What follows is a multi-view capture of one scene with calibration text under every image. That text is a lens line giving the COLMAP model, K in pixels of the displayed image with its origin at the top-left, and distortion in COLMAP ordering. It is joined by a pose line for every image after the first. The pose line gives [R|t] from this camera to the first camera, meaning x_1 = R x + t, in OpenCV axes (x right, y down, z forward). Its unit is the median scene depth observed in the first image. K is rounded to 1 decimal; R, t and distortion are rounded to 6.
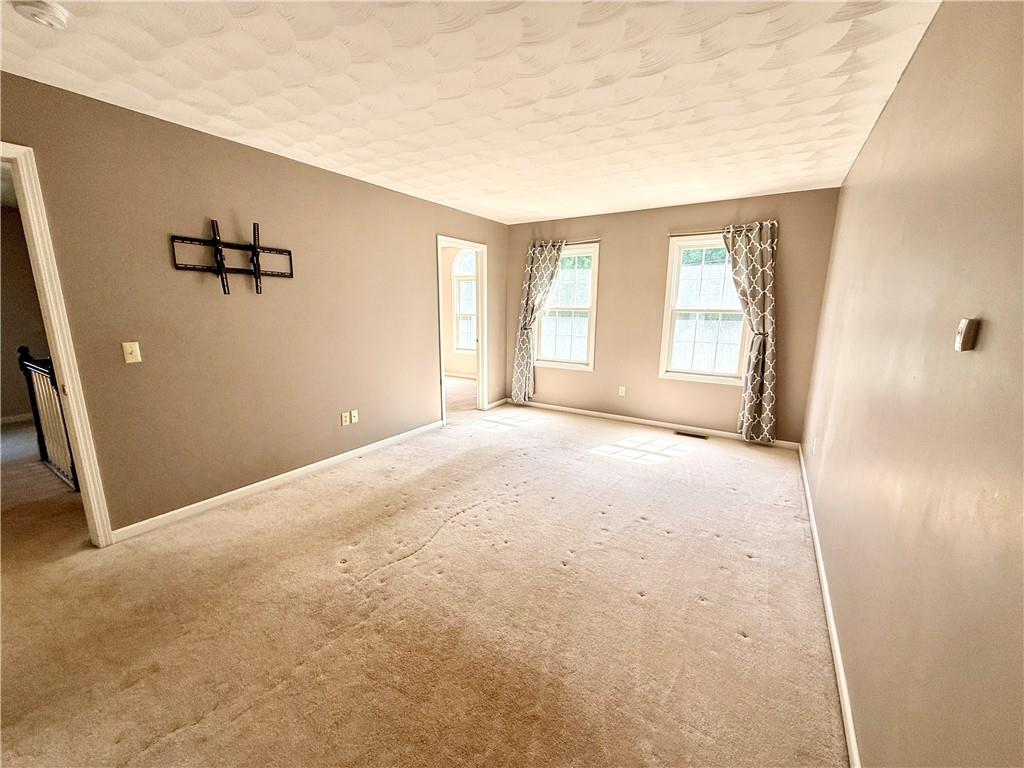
lens RADIAL K [[404.8, 0, 509.5], [0, 404.8, 386.3], [0, 0, 1]] dist [-0.002532, -0.000121]
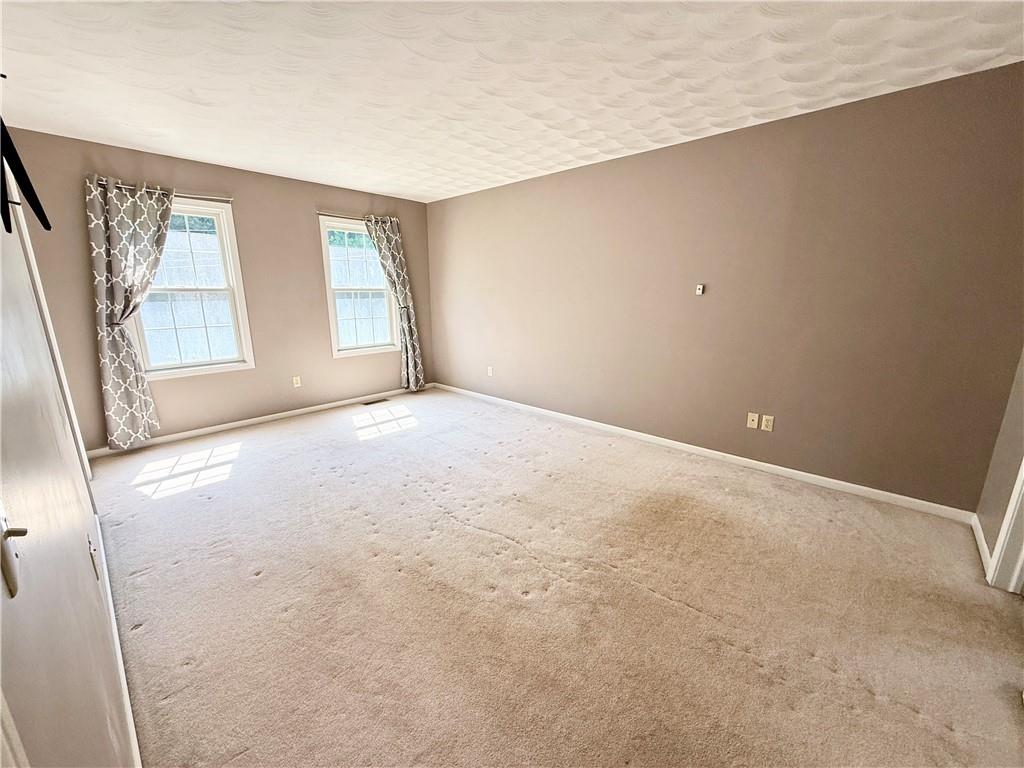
lens RADIAL K [[404.8, 0, 509.5], [0, 404.8, 386.3], [0, 0, 1]] dist [-0.002532, -0.000121]
pose [[0.181976, -0.234395, 0.954957, -0.557791], [0.196861, 0.960196, 0.198167, -0.071407], [-0.963395, 0.151933, 0.220876, 0.397873]]
